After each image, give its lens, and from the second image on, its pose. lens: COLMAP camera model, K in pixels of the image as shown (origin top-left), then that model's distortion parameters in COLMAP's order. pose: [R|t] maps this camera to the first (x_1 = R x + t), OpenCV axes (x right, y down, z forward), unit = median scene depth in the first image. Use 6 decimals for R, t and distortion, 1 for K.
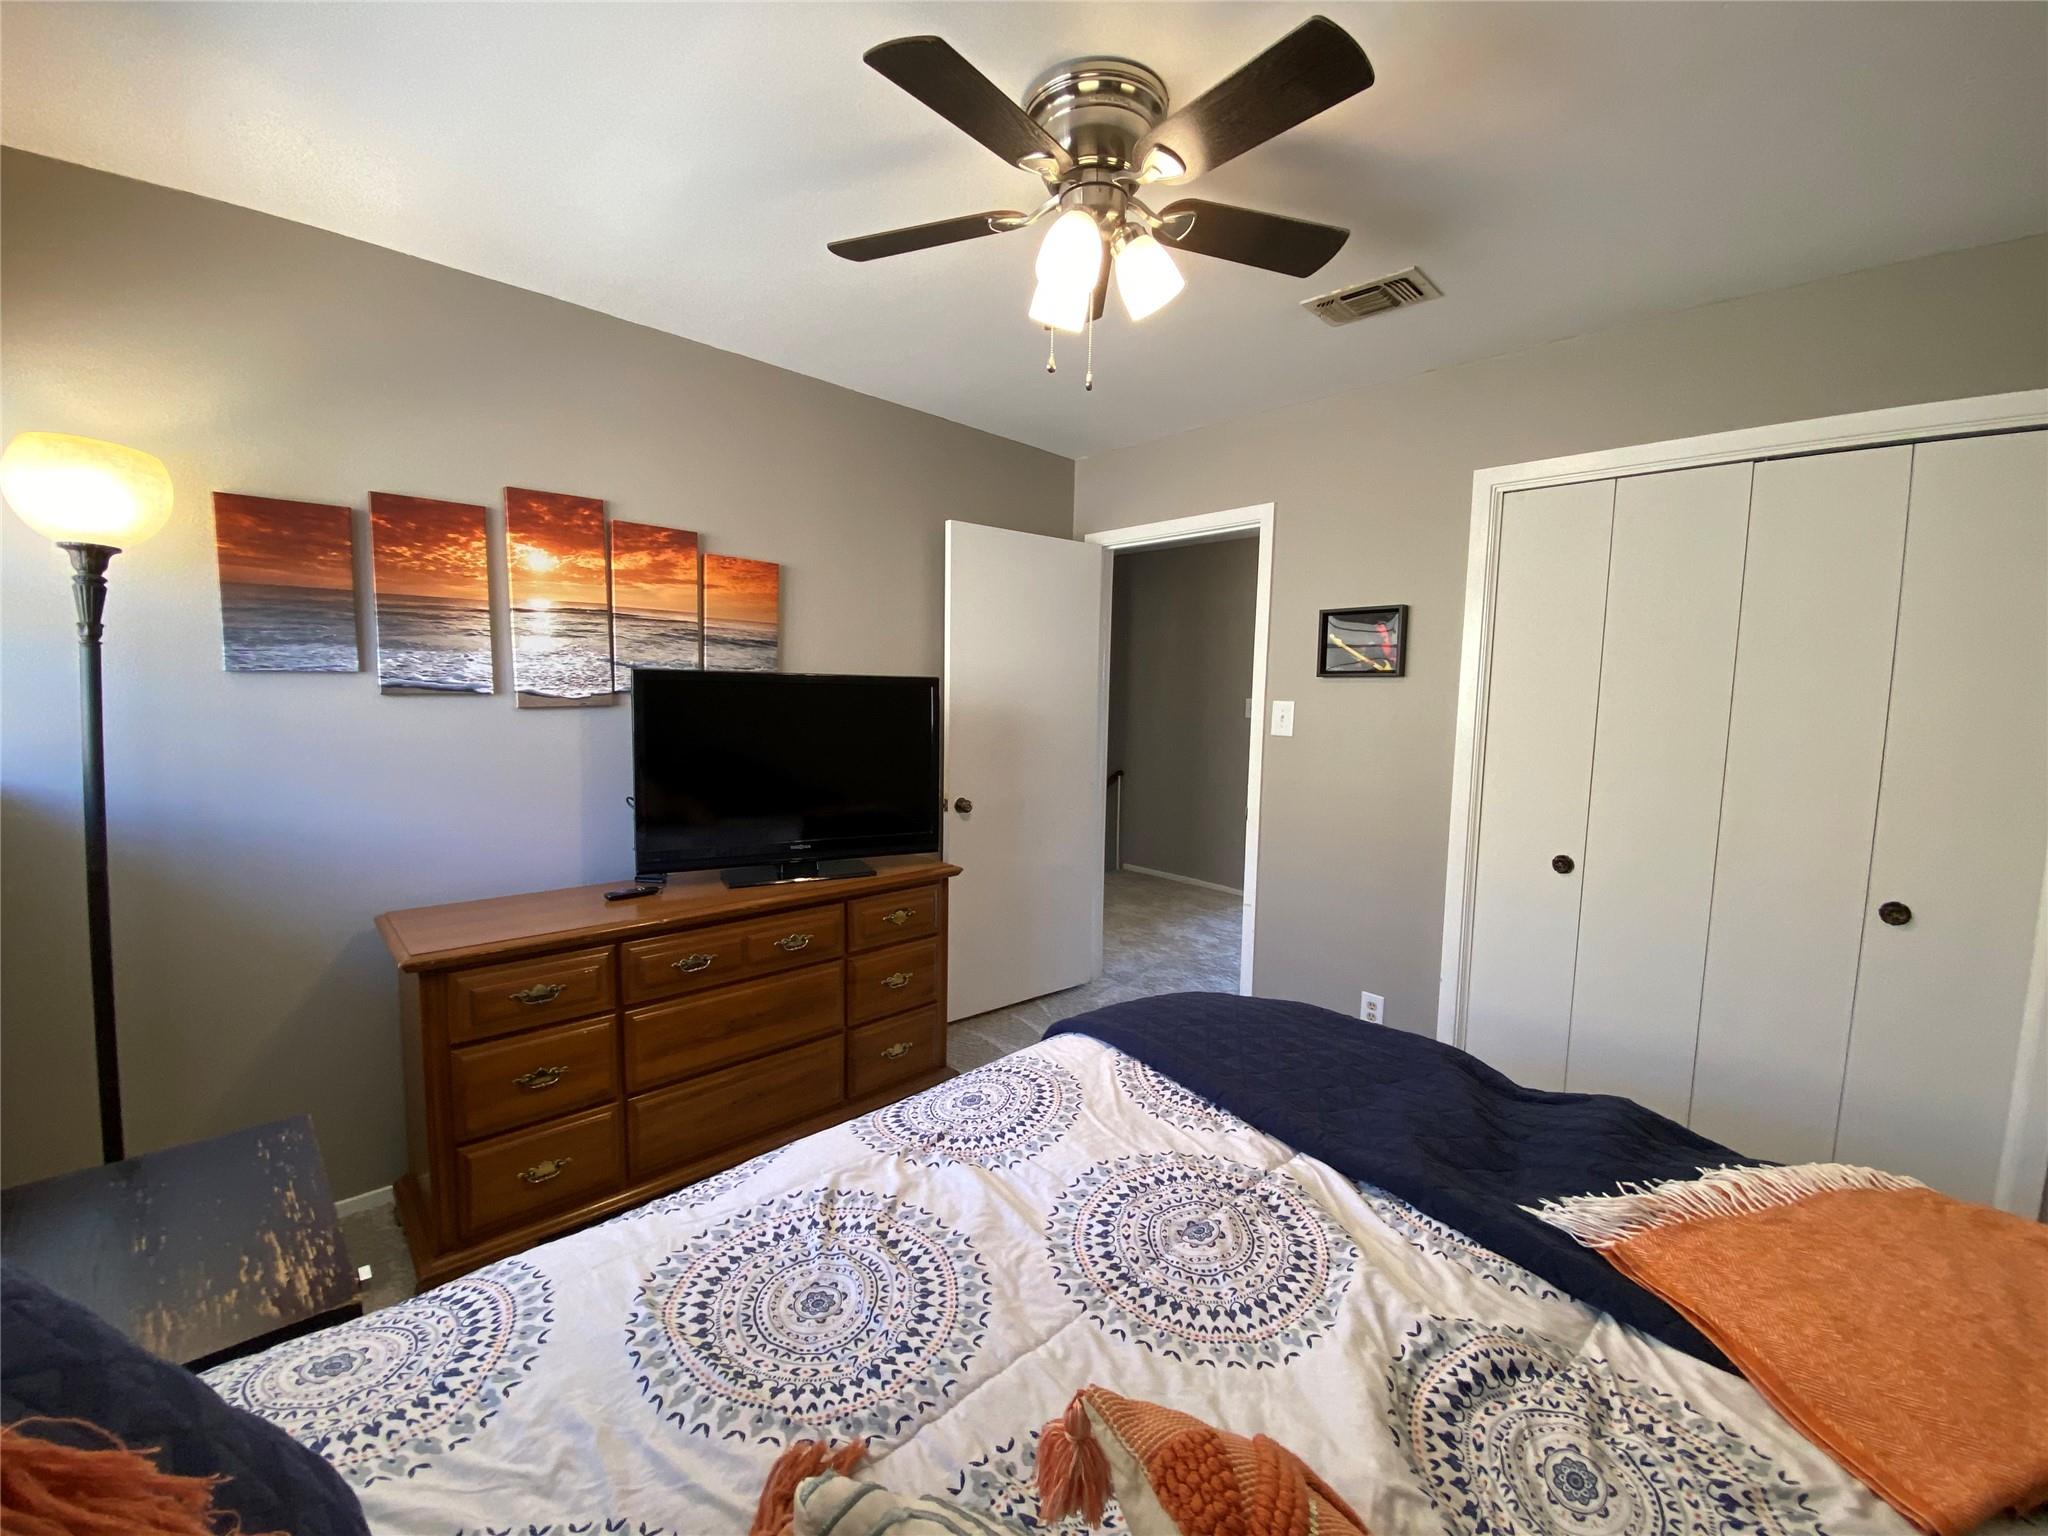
lens RADIAL K [[838.7, 0, 1003.9], [0, 838.7, 769.0], [0, 0, 1]] dist [0.001587, -0.001311]
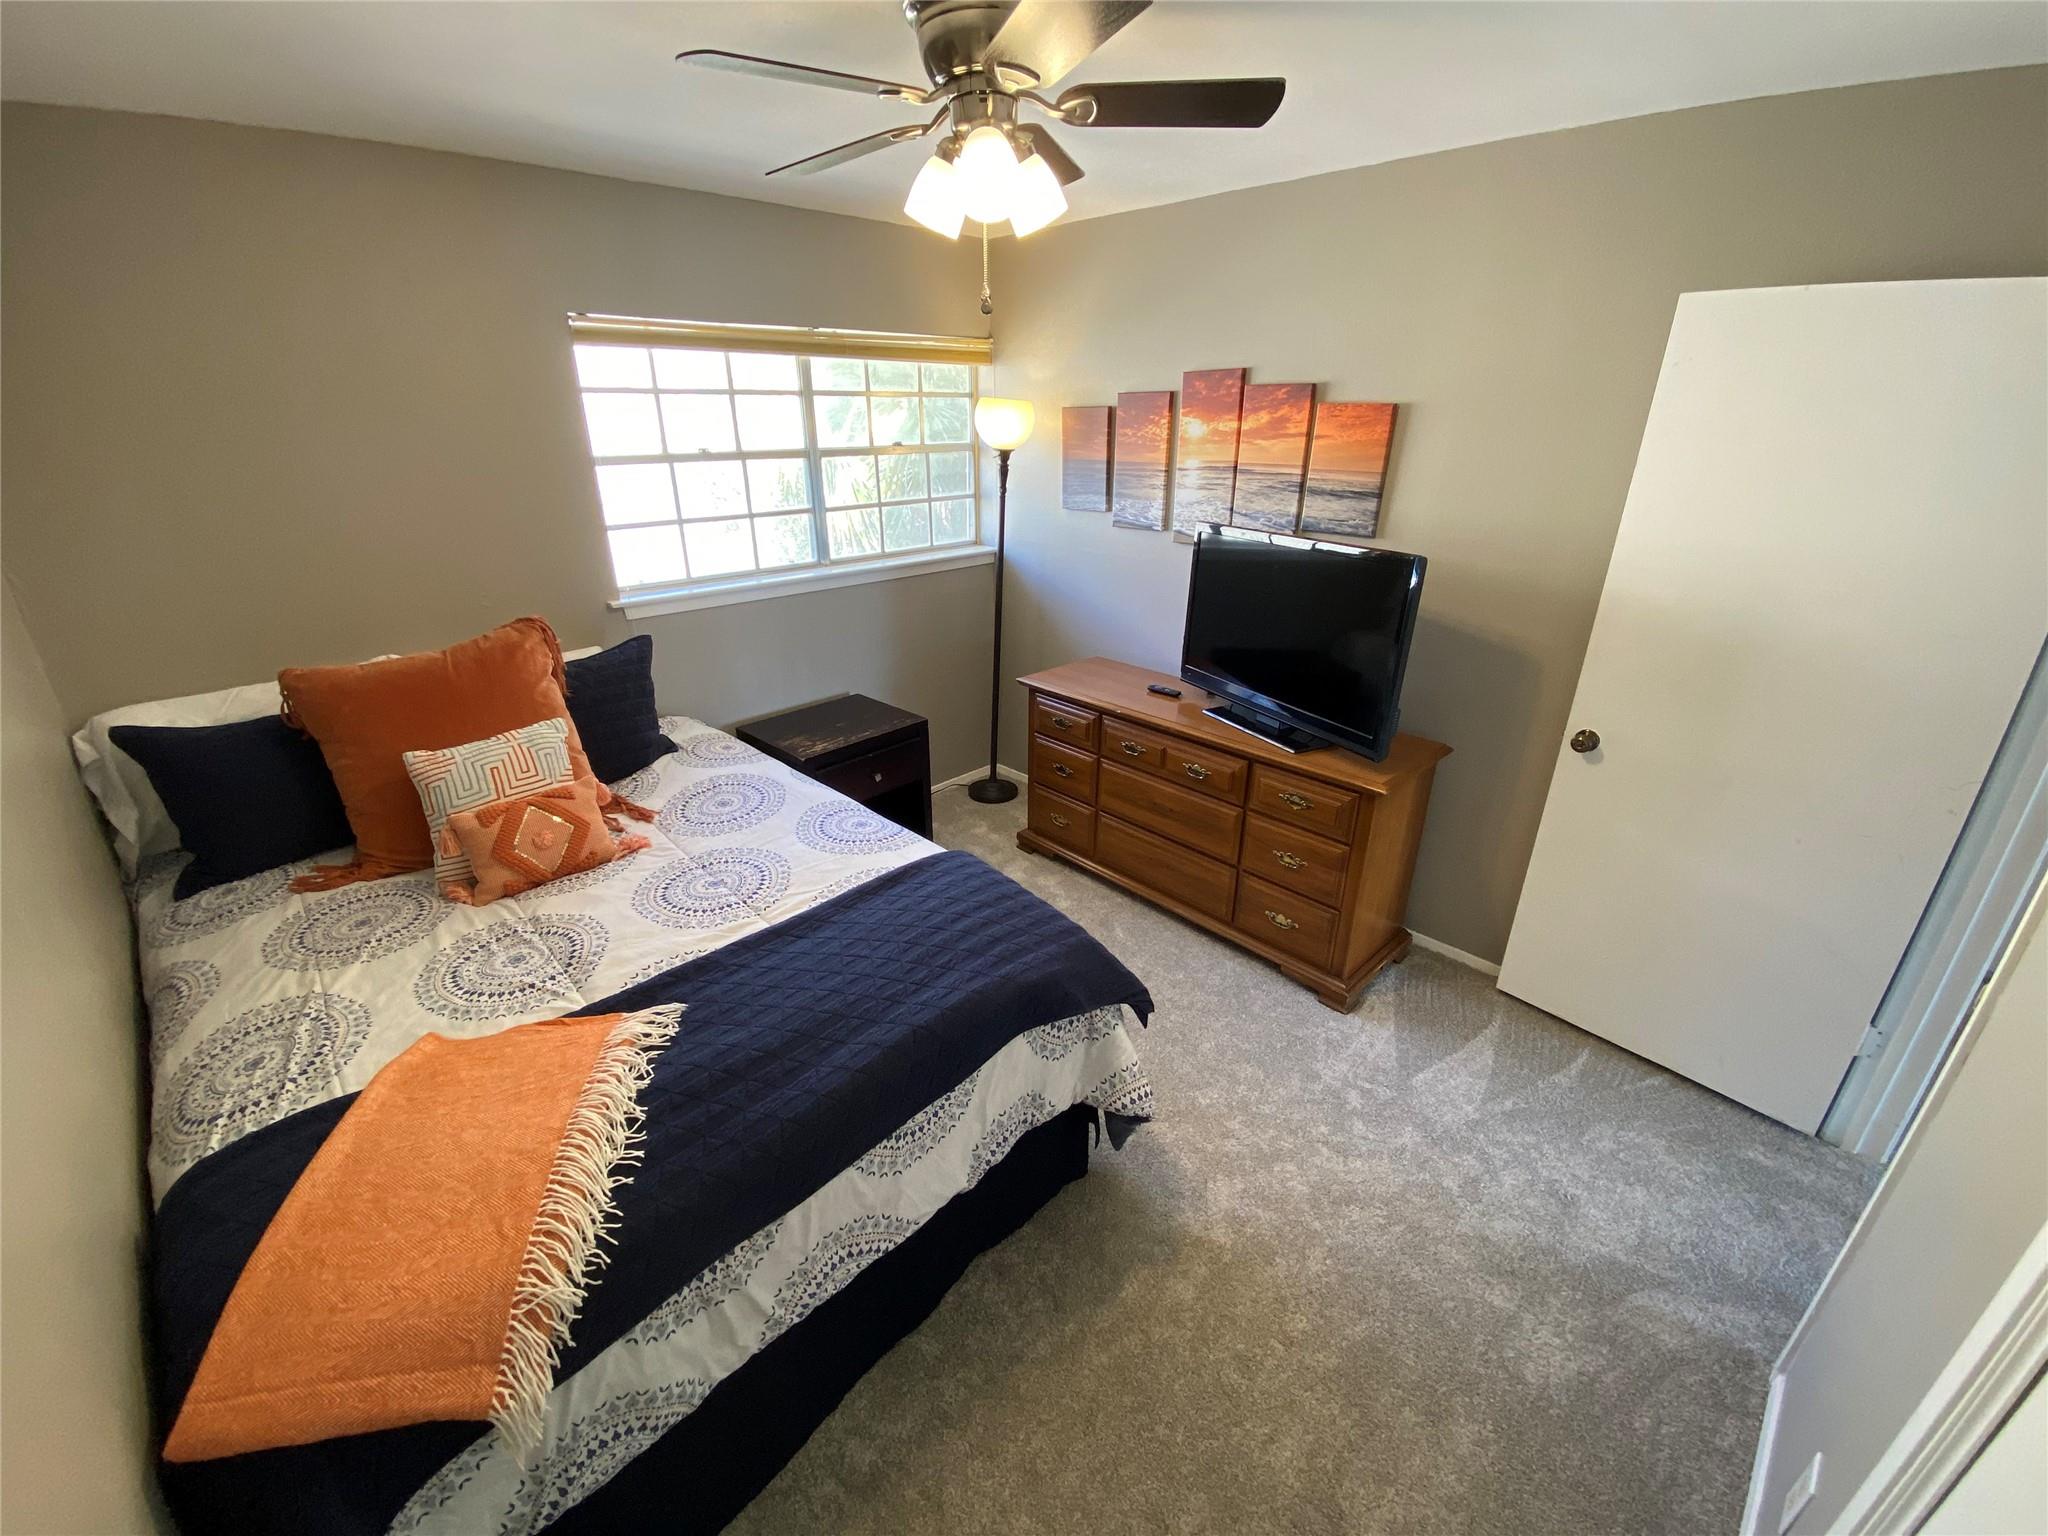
lens RADIAL K [[838.7, 0, 1012.3], [0, 838.7, 778.6], [0, 0, 1]] dist [0.001587, -0.001311]
pose [[0.000377, 0.380376, -0.924832, 0.855954], [-0.088354, 0.921228, 0.378857, -0.210696], [0.996089, 0.081570, 0.033955, 0.695638]]
